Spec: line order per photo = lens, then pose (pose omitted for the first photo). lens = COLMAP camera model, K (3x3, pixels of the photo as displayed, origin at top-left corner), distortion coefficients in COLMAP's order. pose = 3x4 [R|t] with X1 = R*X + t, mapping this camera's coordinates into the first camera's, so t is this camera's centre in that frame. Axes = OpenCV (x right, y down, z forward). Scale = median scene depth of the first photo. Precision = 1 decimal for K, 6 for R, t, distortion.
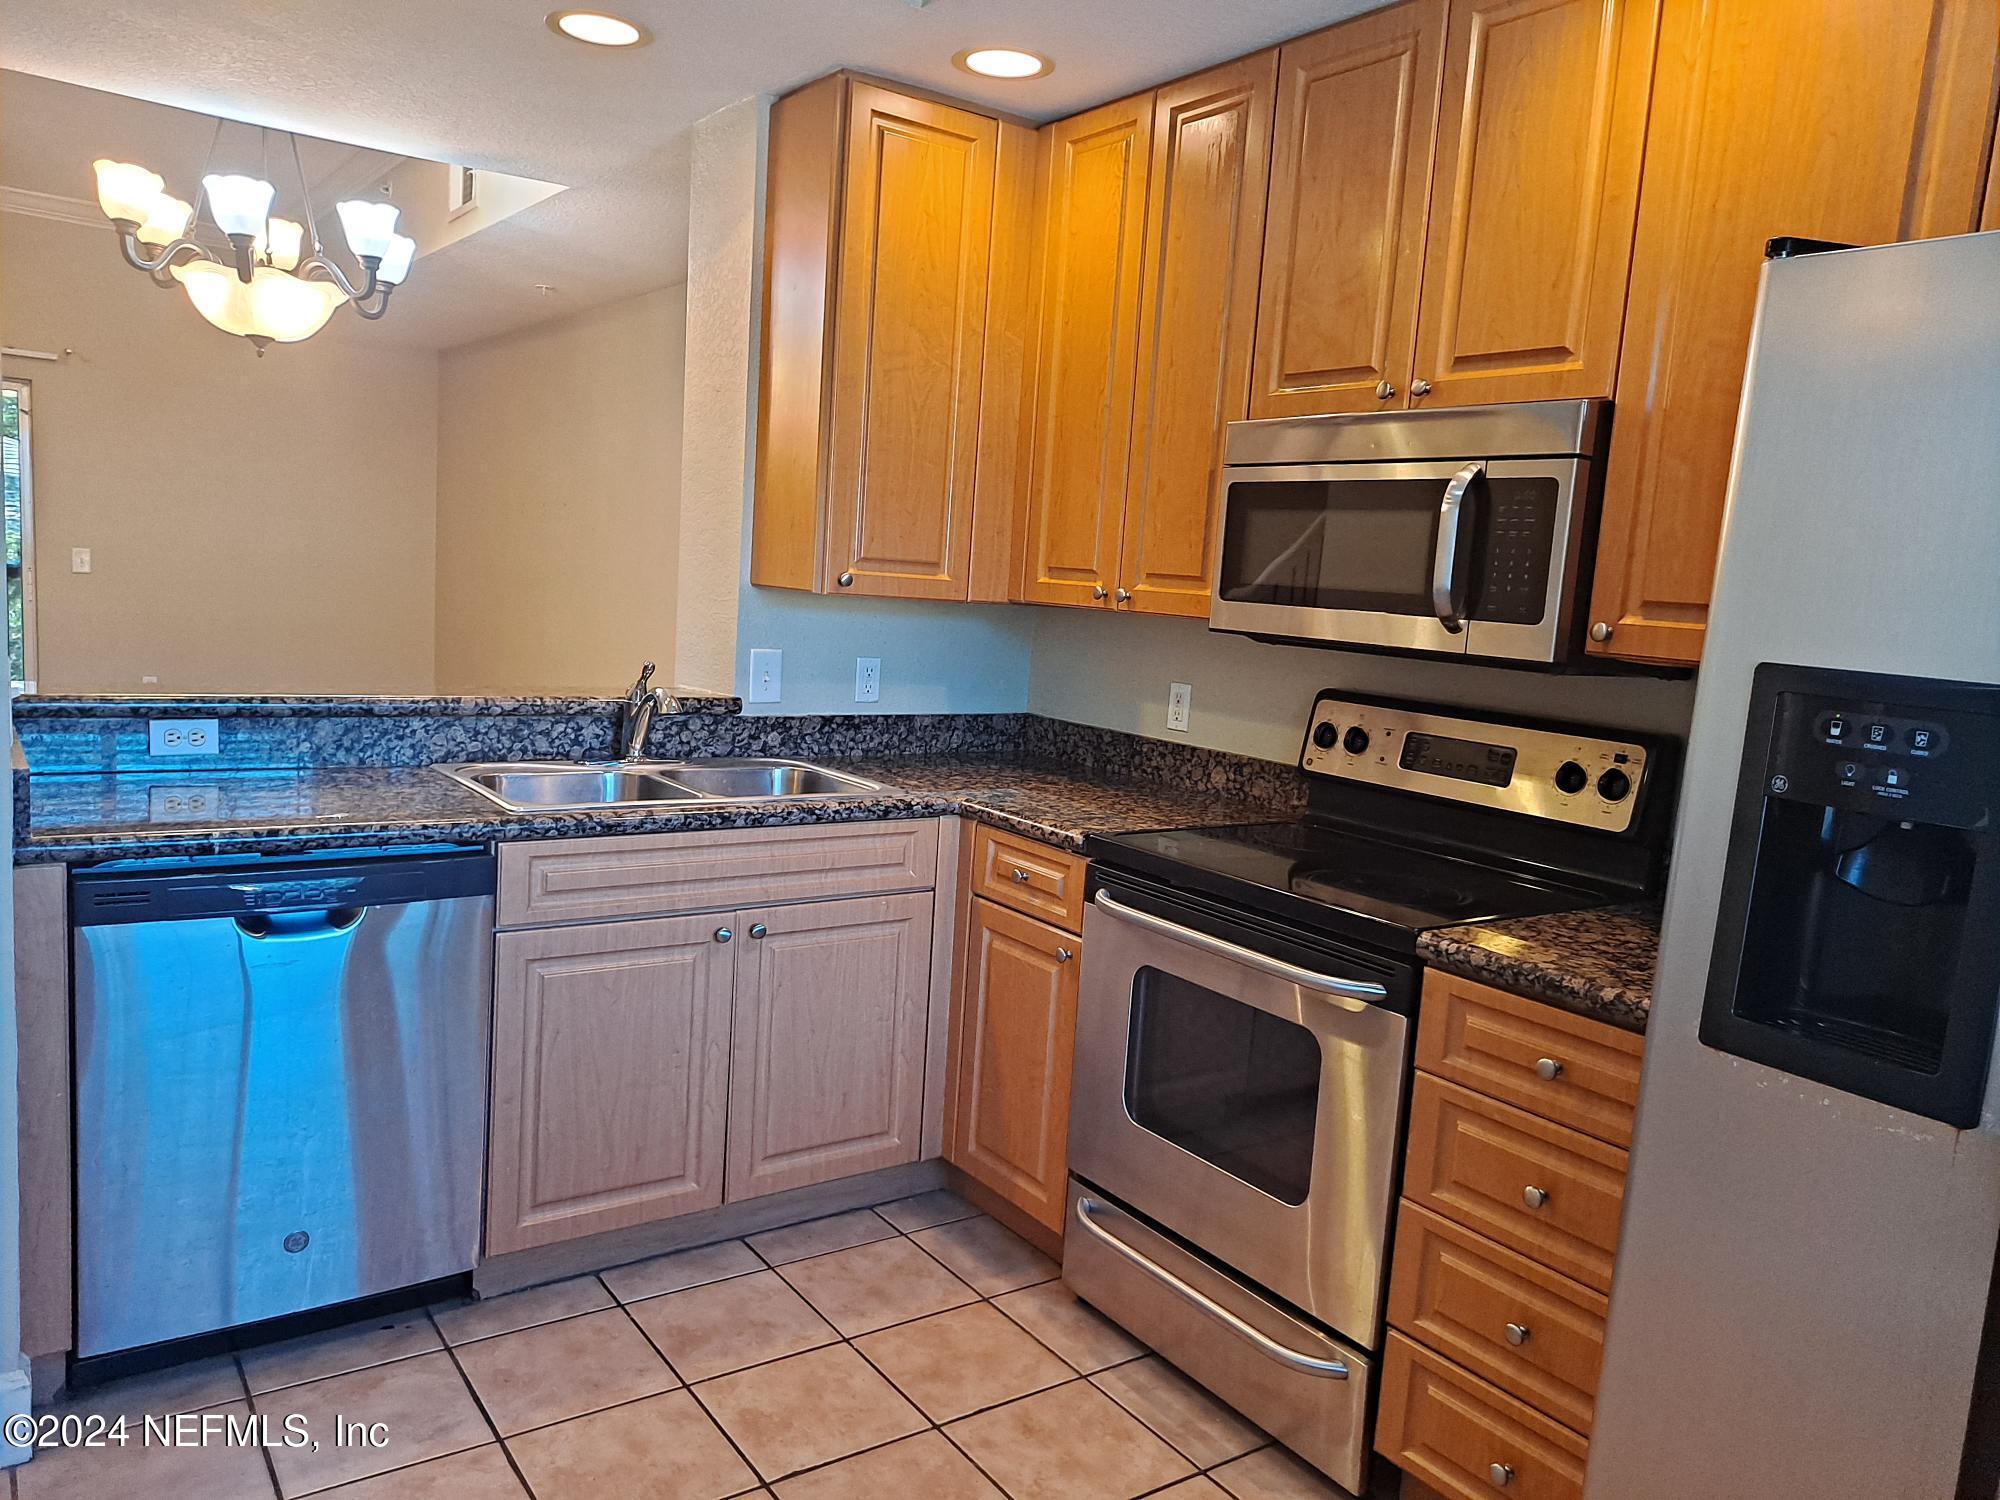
lens RADIAL K [[1460.3, 0, 1014.3], [0, 1460.3, 758.8], [0, 0, 1]] dist [0.084081, -0.080271]
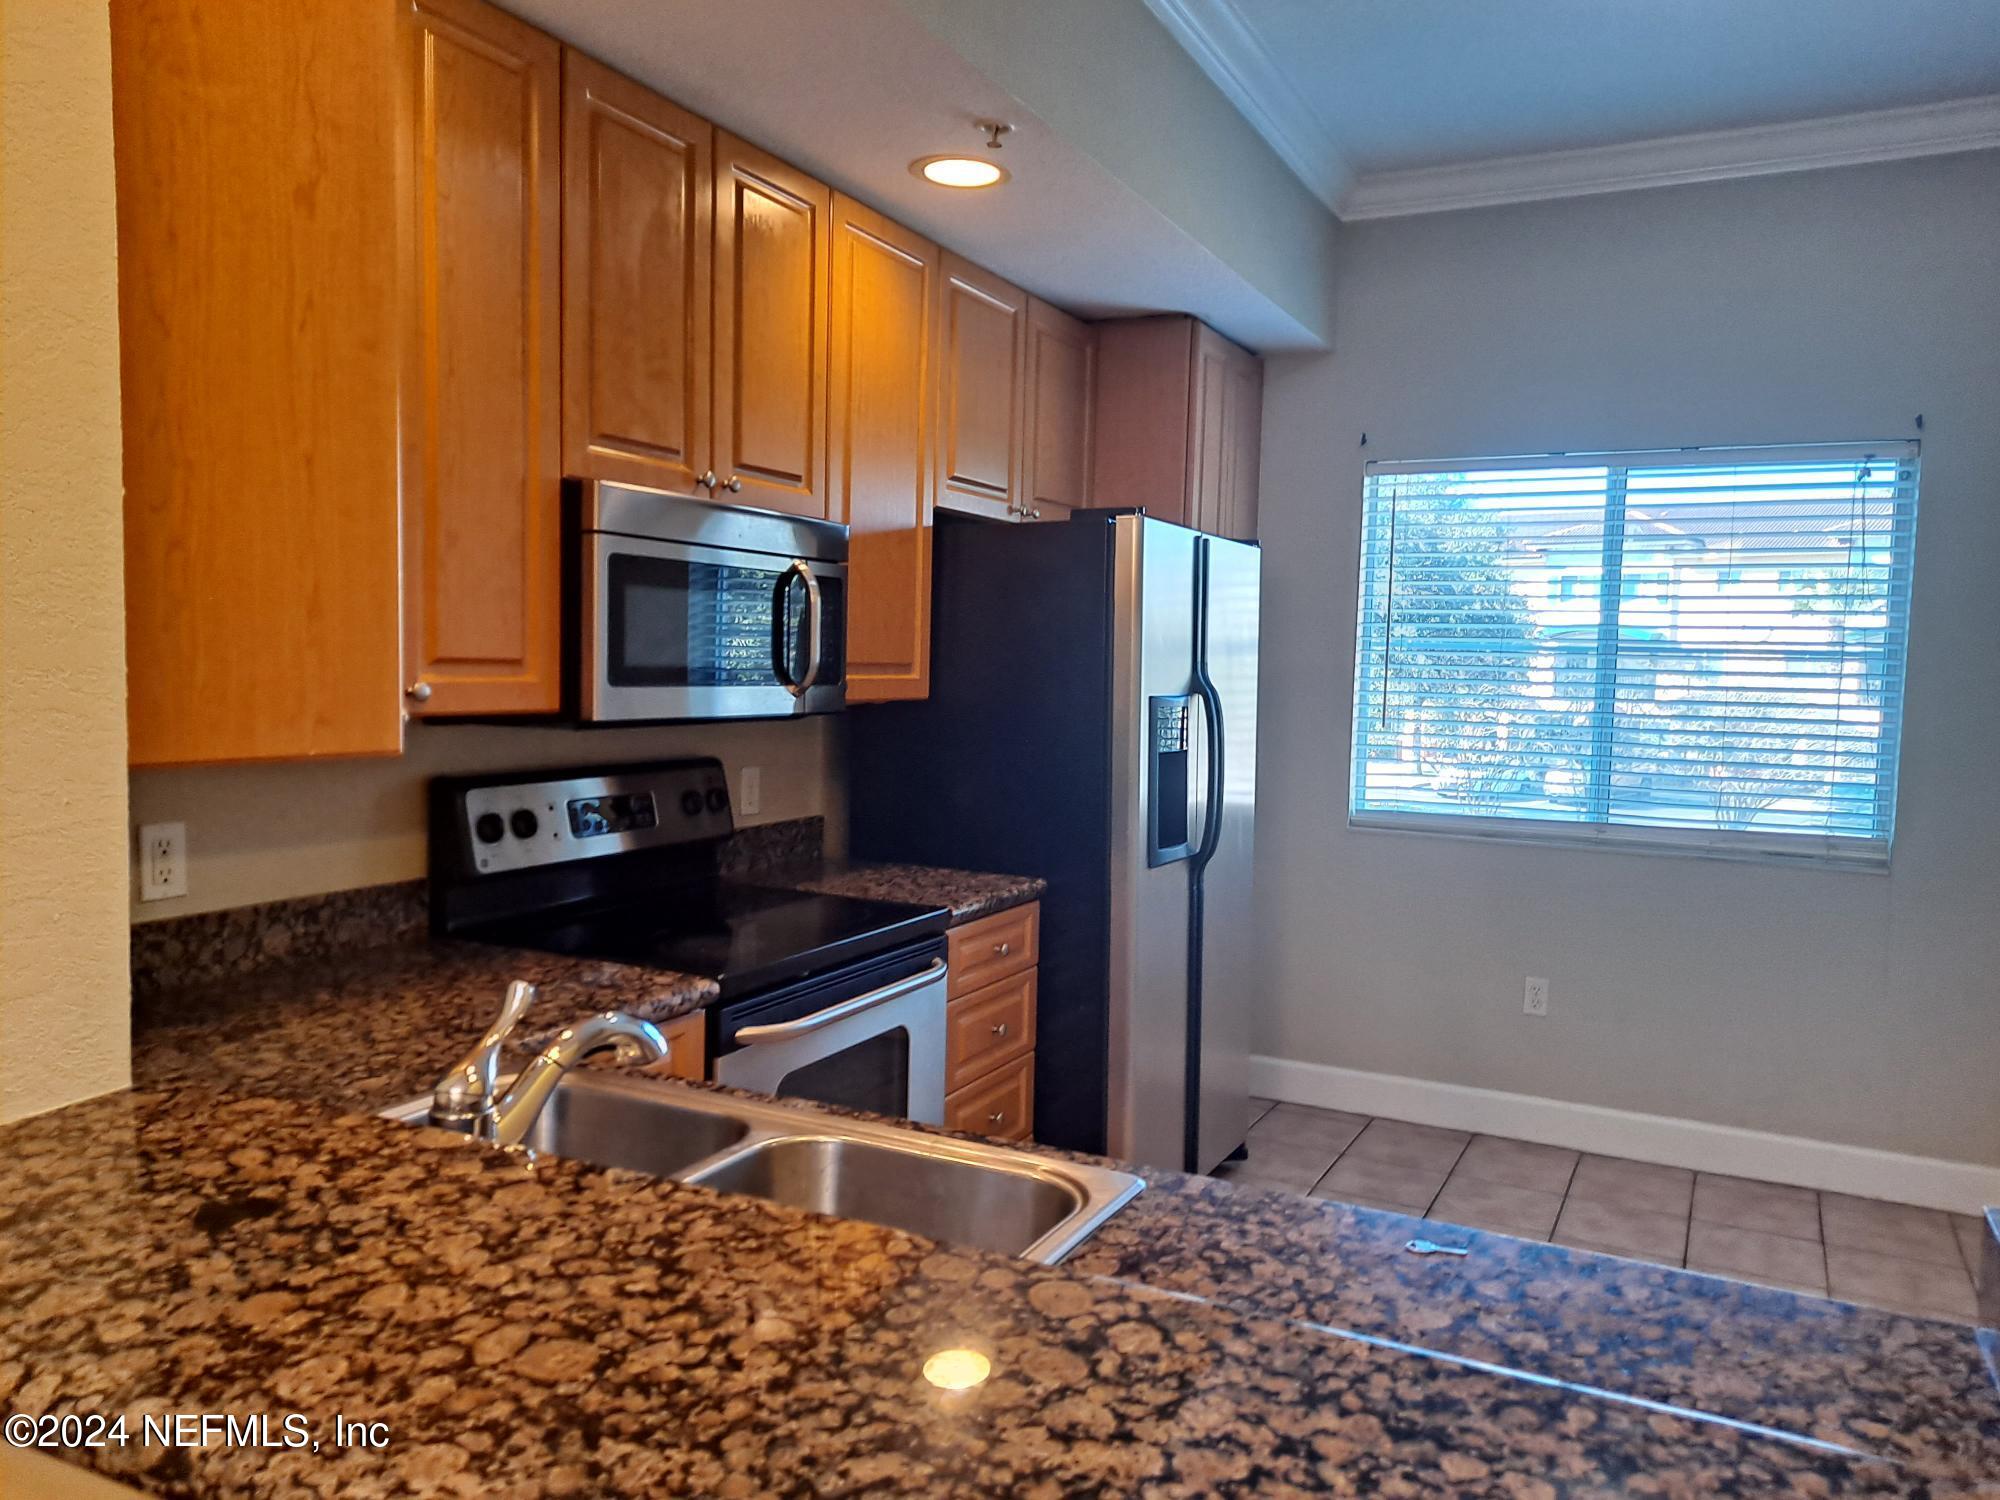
lens RADIAL K [[1460.3, 0, 1014.3], [0, 1460.3, 758.8], [0, 0, 1]] dist [0.084081, -0.080271]
pose [[-0.461407, -0.142105, 0.875734, -0.796911], [0.057011, 0.980299, 0.189111, -0.235713], [-0.885355, 0.137184, -0.444216, 1.278103]]
